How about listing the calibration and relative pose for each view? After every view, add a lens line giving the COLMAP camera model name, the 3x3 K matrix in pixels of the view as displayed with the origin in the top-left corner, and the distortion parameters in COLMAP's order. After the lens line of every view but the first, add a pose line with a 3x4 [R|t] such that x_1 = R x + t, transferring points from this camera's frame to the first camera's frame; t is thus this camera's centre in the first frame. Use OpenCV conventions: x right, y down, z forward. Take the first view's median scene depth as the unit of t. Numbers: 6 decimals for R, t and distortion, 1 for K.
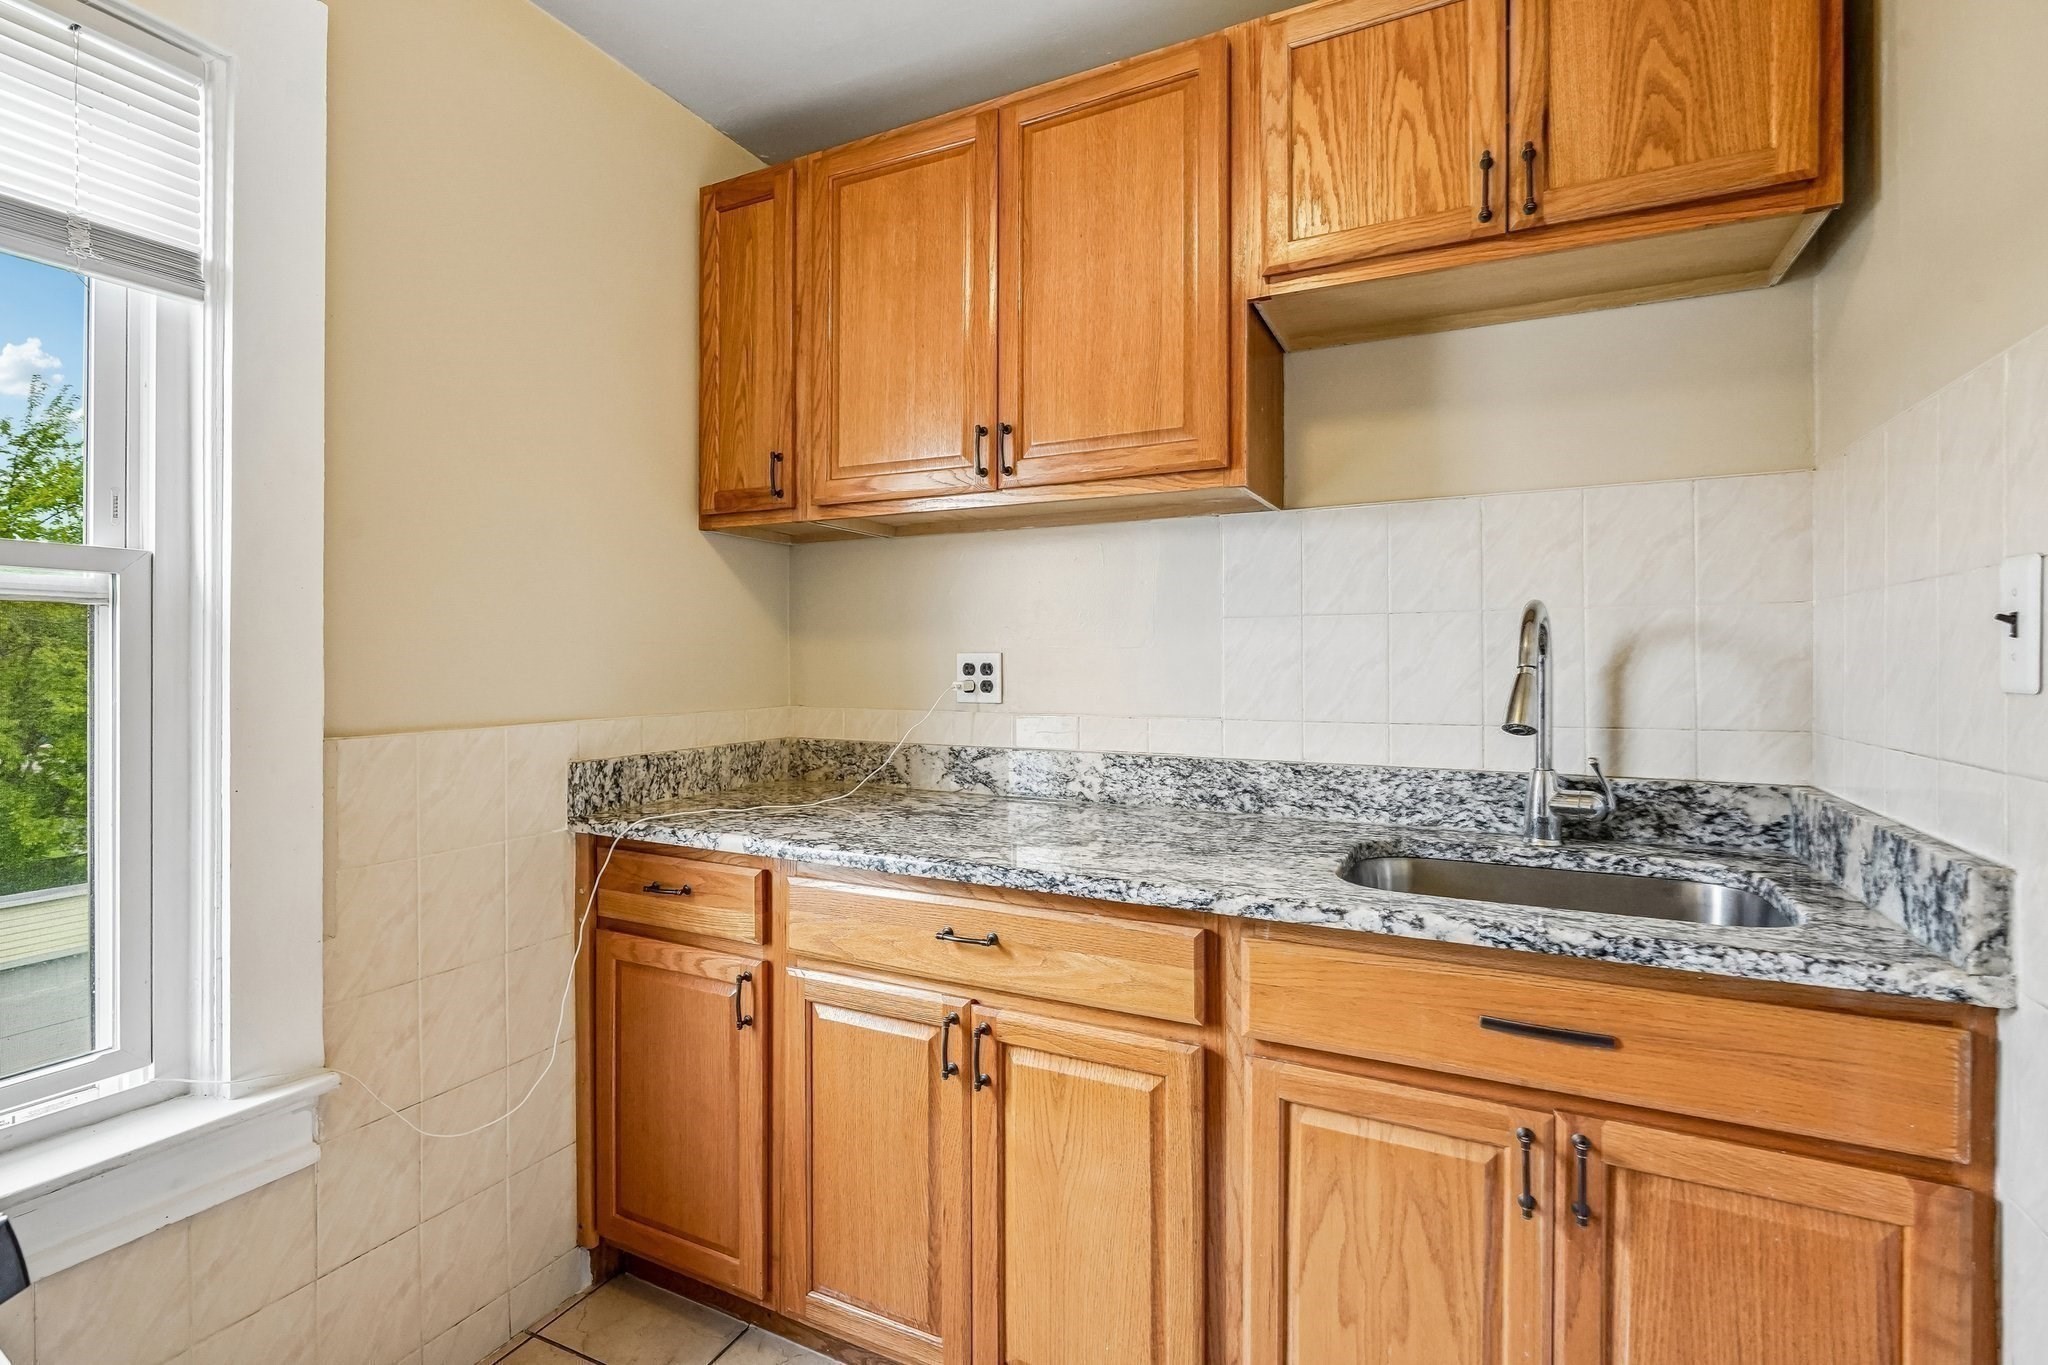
lens RADIAL K [[962.2, 0, 1026.6], [0, 962.2, 656.6], [0, 0, 1]] dist [-0.002686, 0.000628]
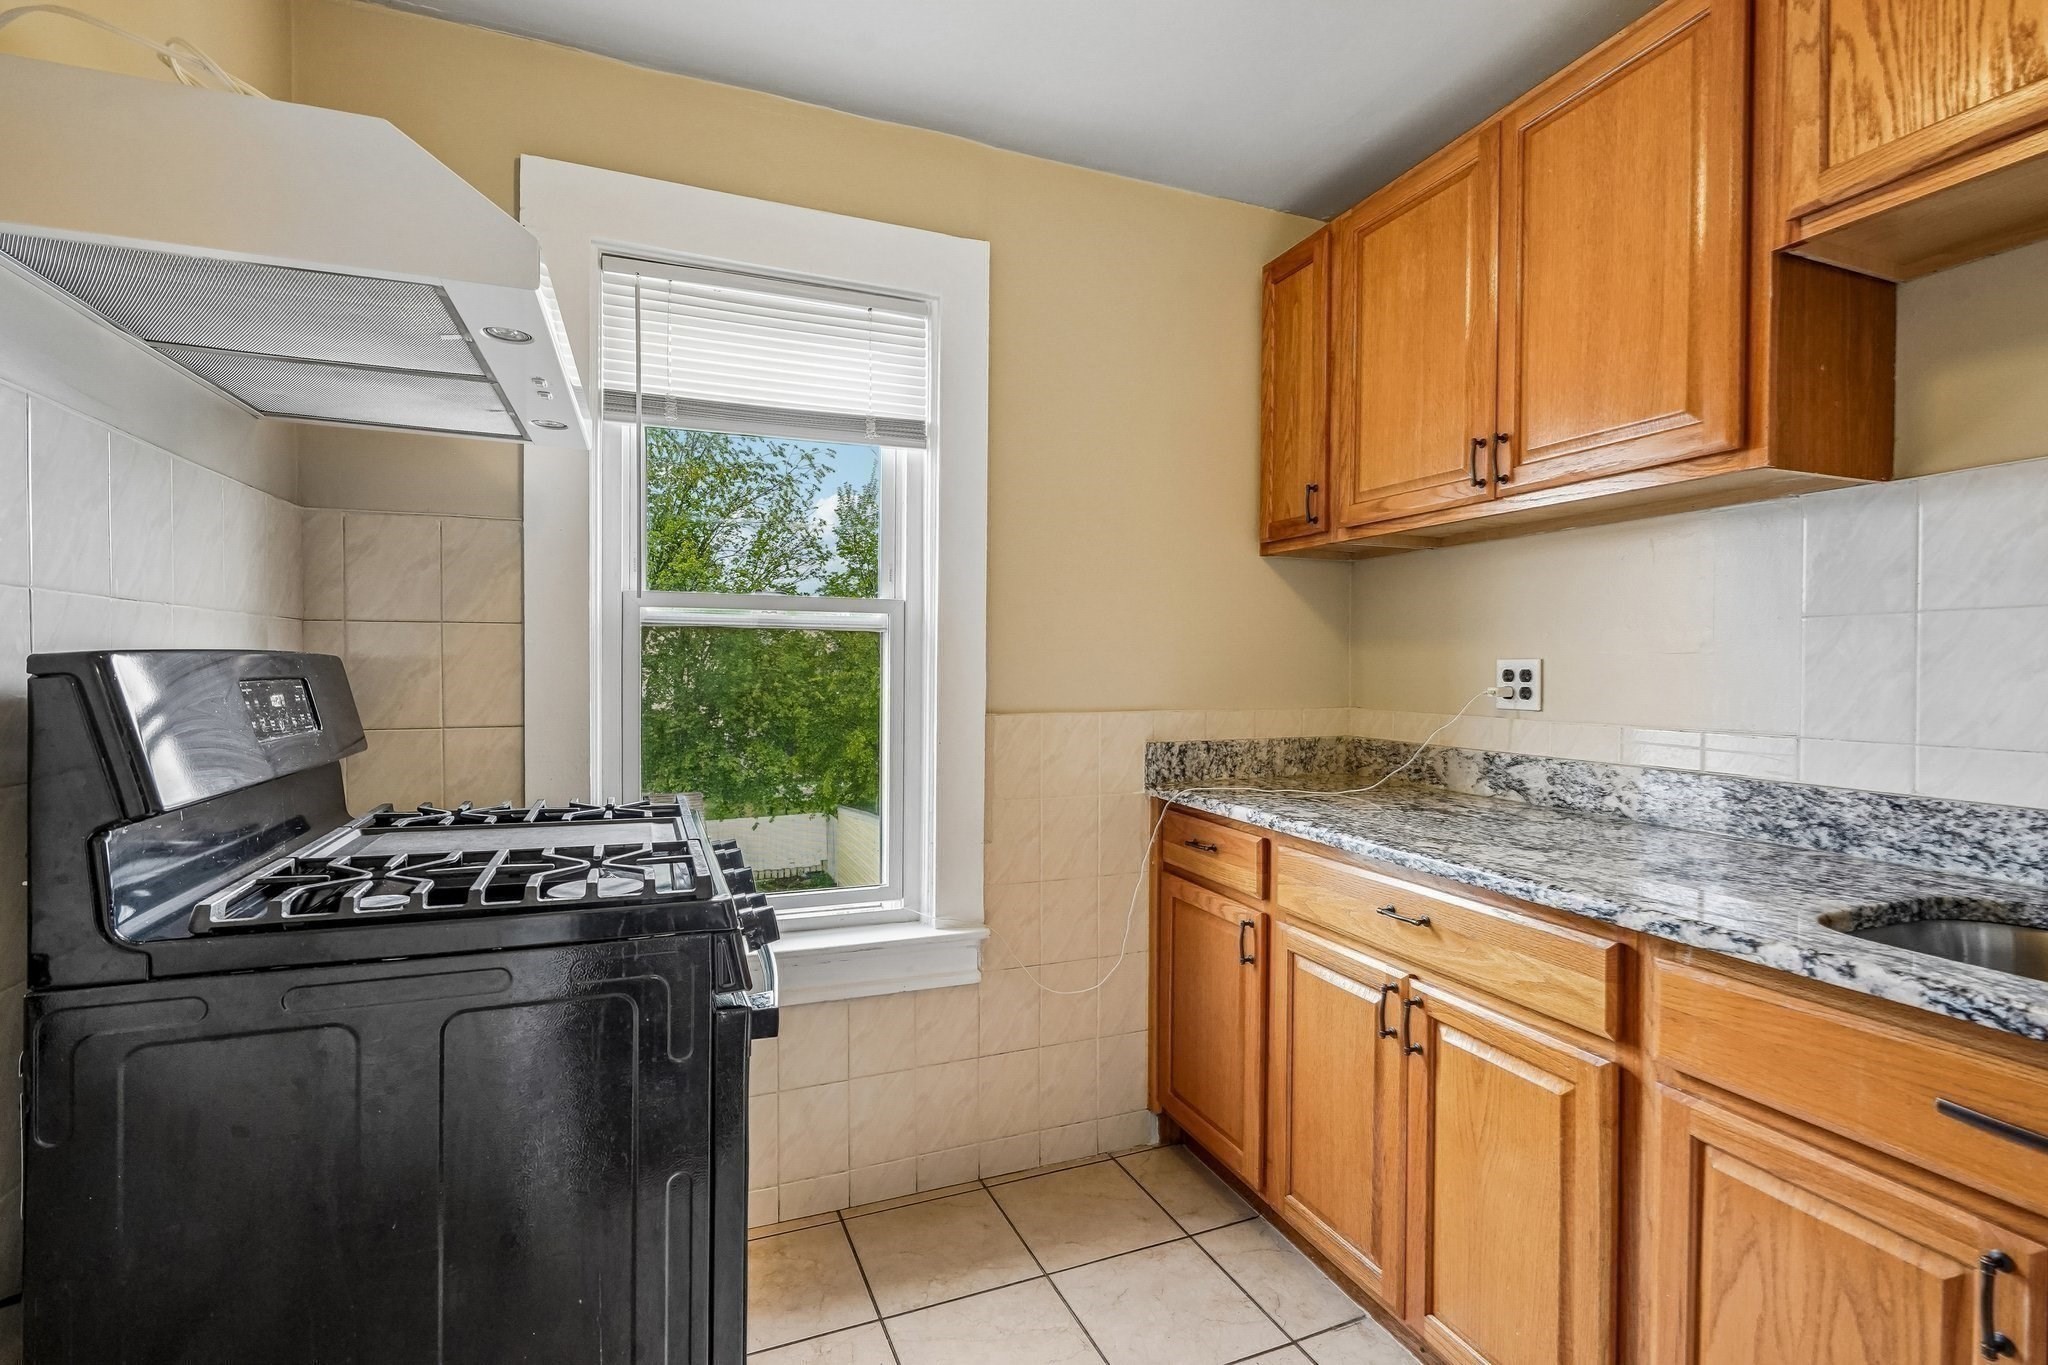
lens RADIAL K [[952.5, 0, 1019.1], [0, 952.5, 667.0], [0, 0, 1]] dist [0.005146, 0.000704]
pose [[0.739516, 0.004564, -0.673123, 0.303700], [-0.002770, 0.999989, 0.003736, 0.002559], [0.673133, -0.000898, 0.739521, -0.094280]]
